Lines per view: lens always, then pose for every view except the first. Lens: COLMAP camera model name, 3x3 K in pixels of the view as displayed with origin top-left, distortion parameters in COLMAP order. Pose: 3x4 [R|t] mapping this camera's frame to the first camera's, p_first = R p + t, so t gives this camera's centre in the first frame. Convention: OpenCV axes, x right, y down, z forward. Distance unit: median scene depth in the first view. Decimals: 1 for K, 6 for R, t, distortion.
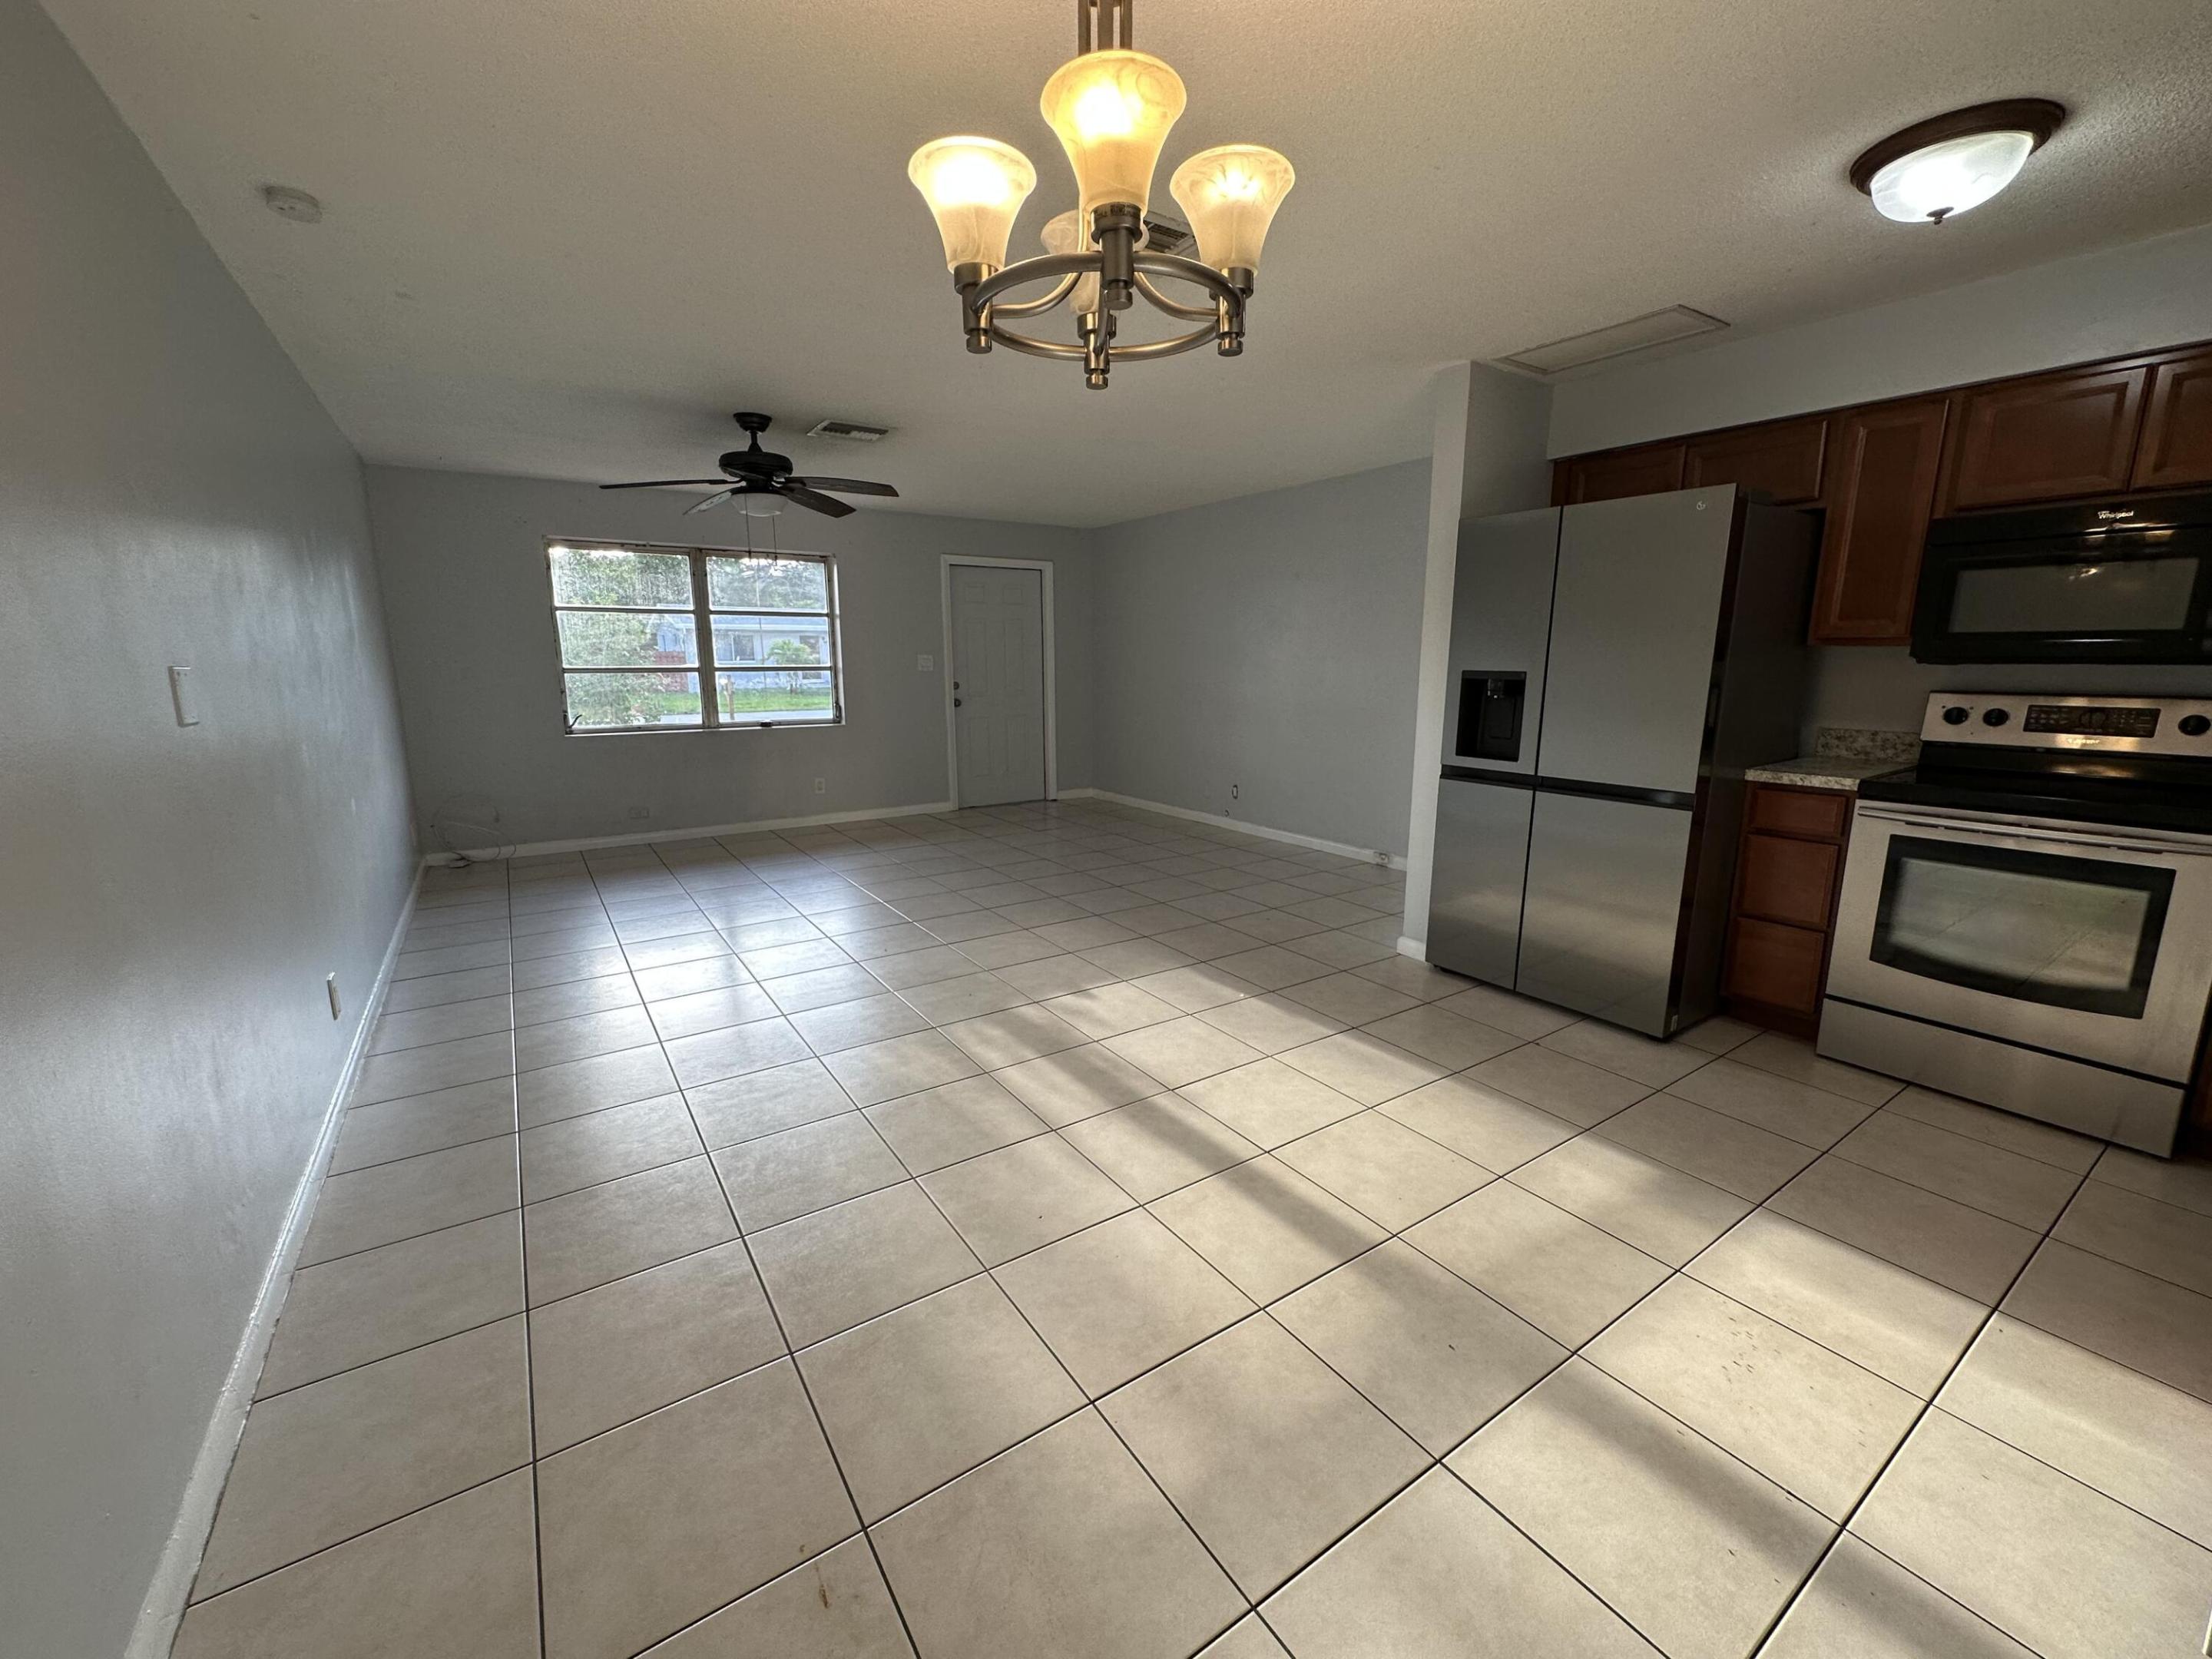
lens RADIAL K [[887.5, 0, 1104.1], [0, 887.5, 829.4], [0, 0, 1]] dist [-0.001036, -0.000007]
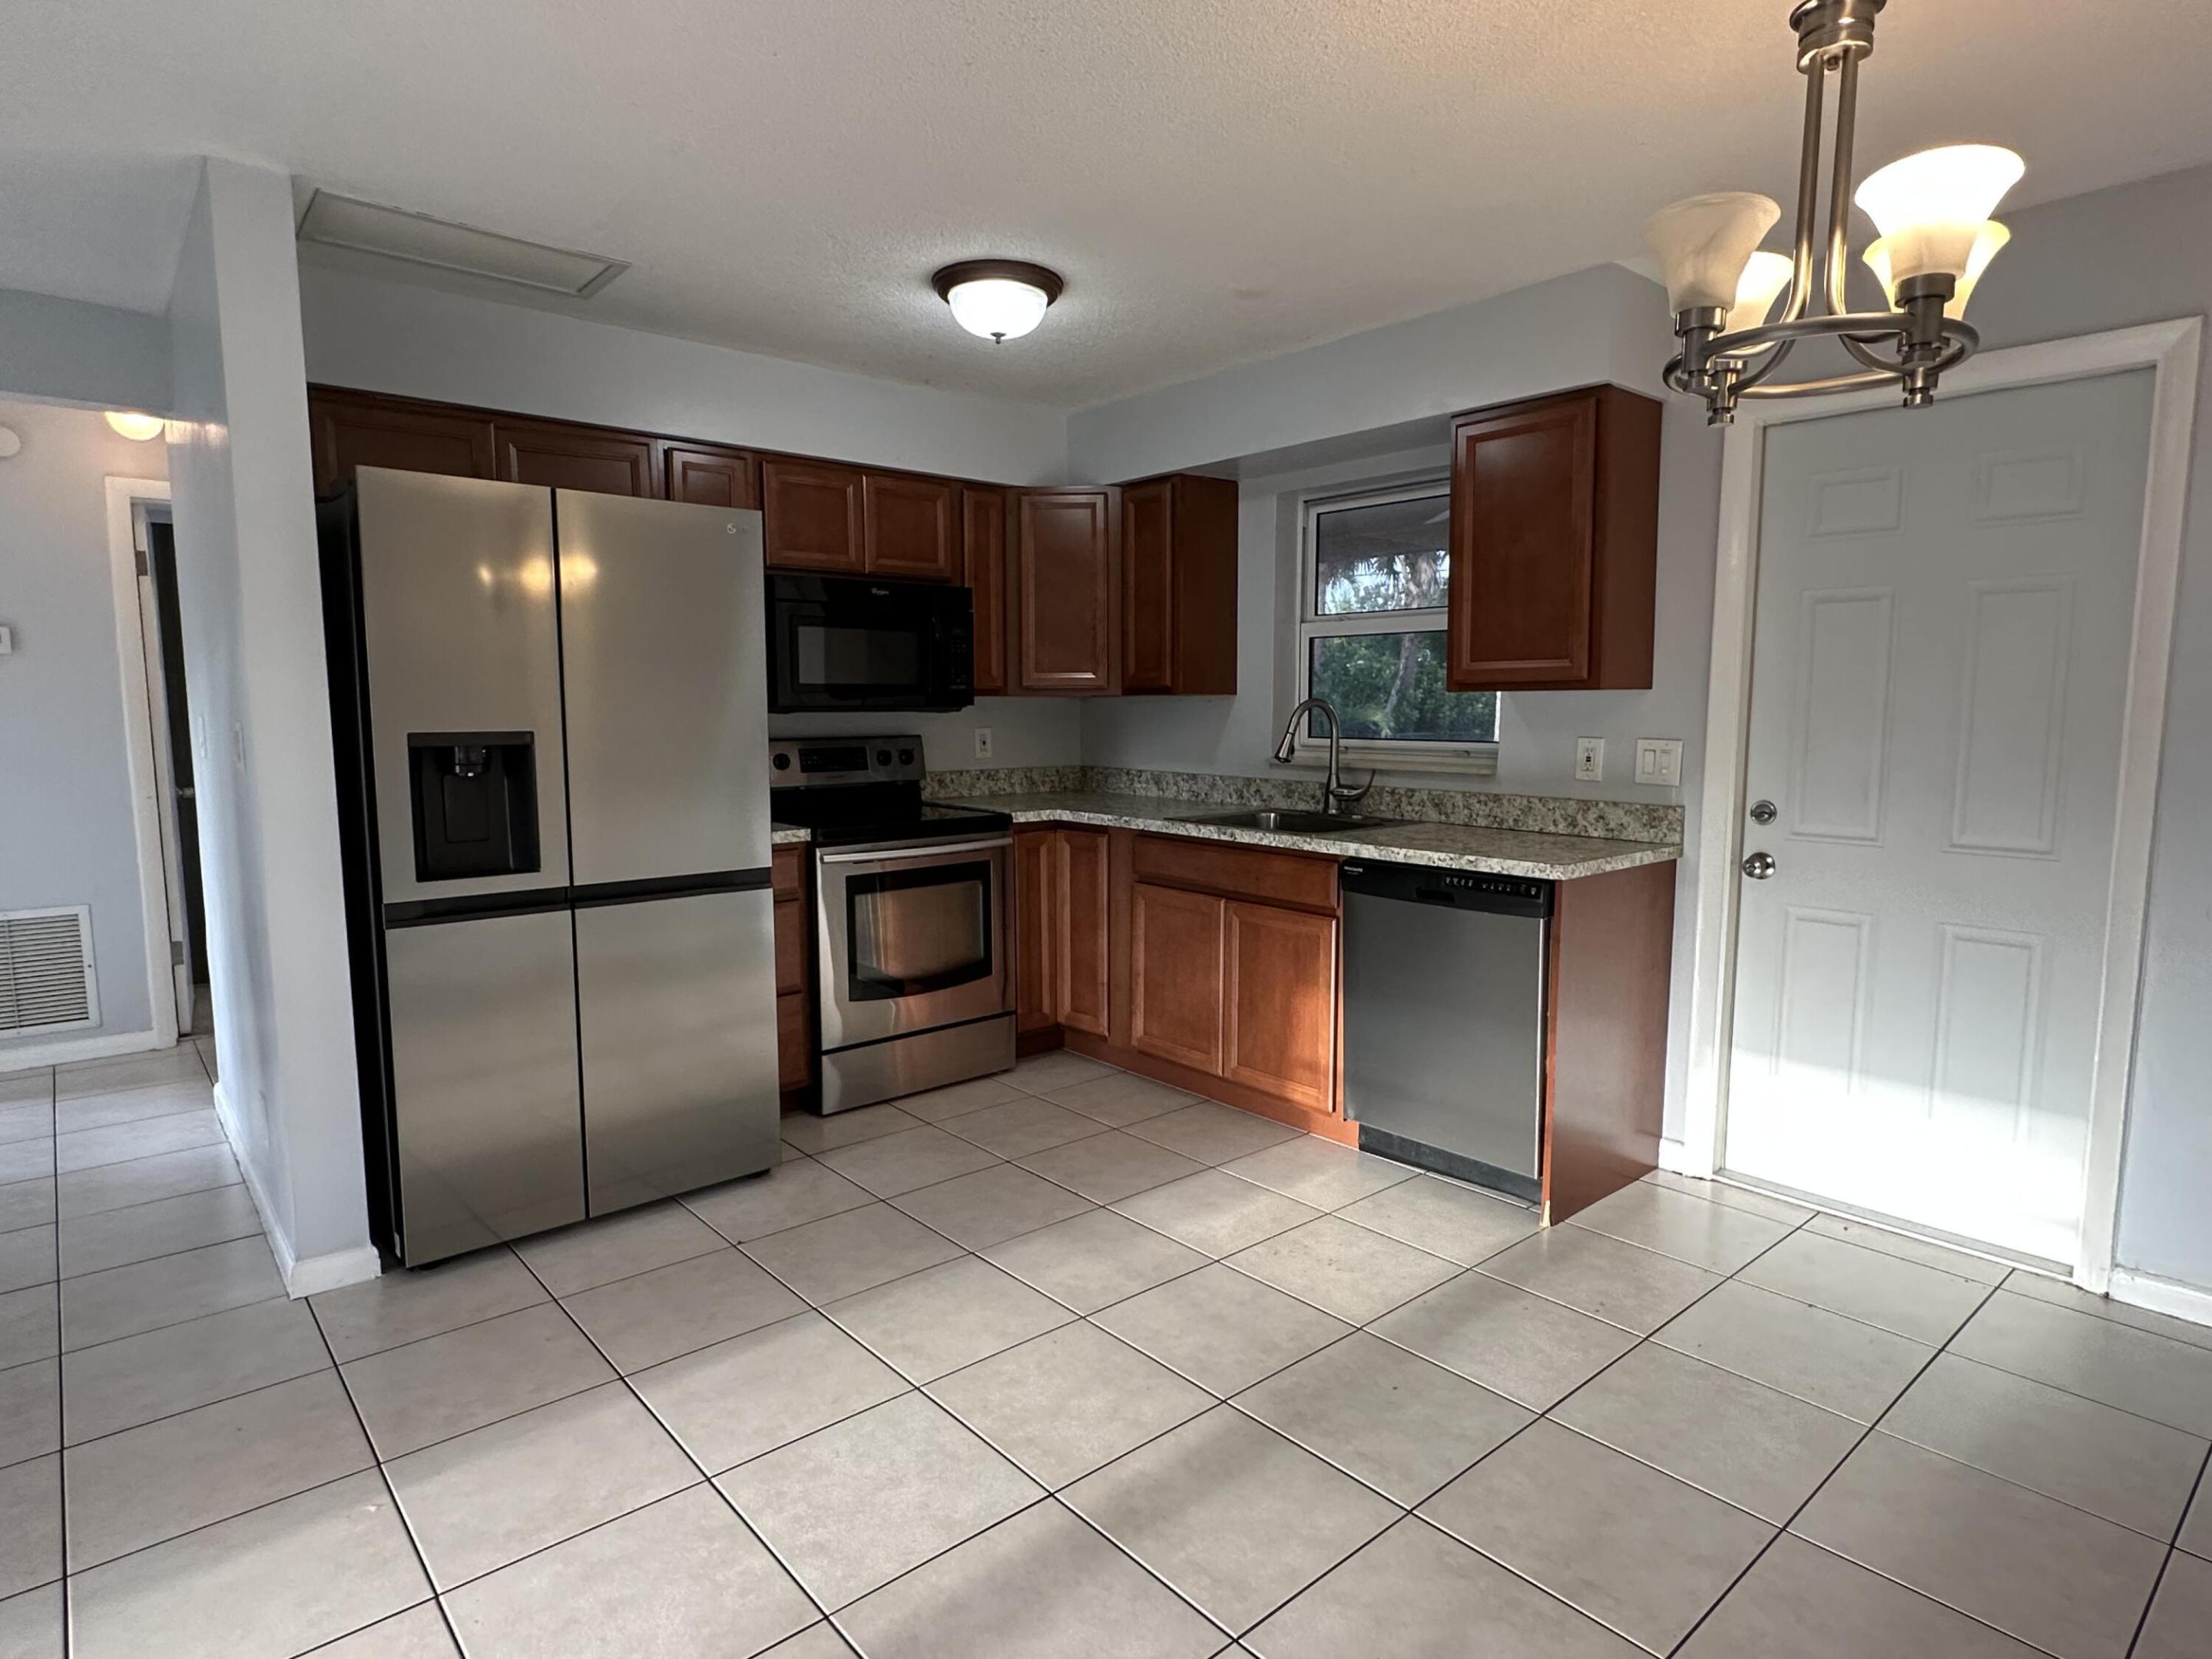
lens RADIAL K [[1214.0, 0, 1105.0], [0, 1214.0, 833.2], [0, 0, 1]] dist [0.008138, 0.000685]
pose [[-0.120996, -0.104458, 0.987142, -0.535148], [0.194925, 0.972586, 0.126810, -0.162801], [-0.973326, 0.207763, -0.097318, 0.828983]]
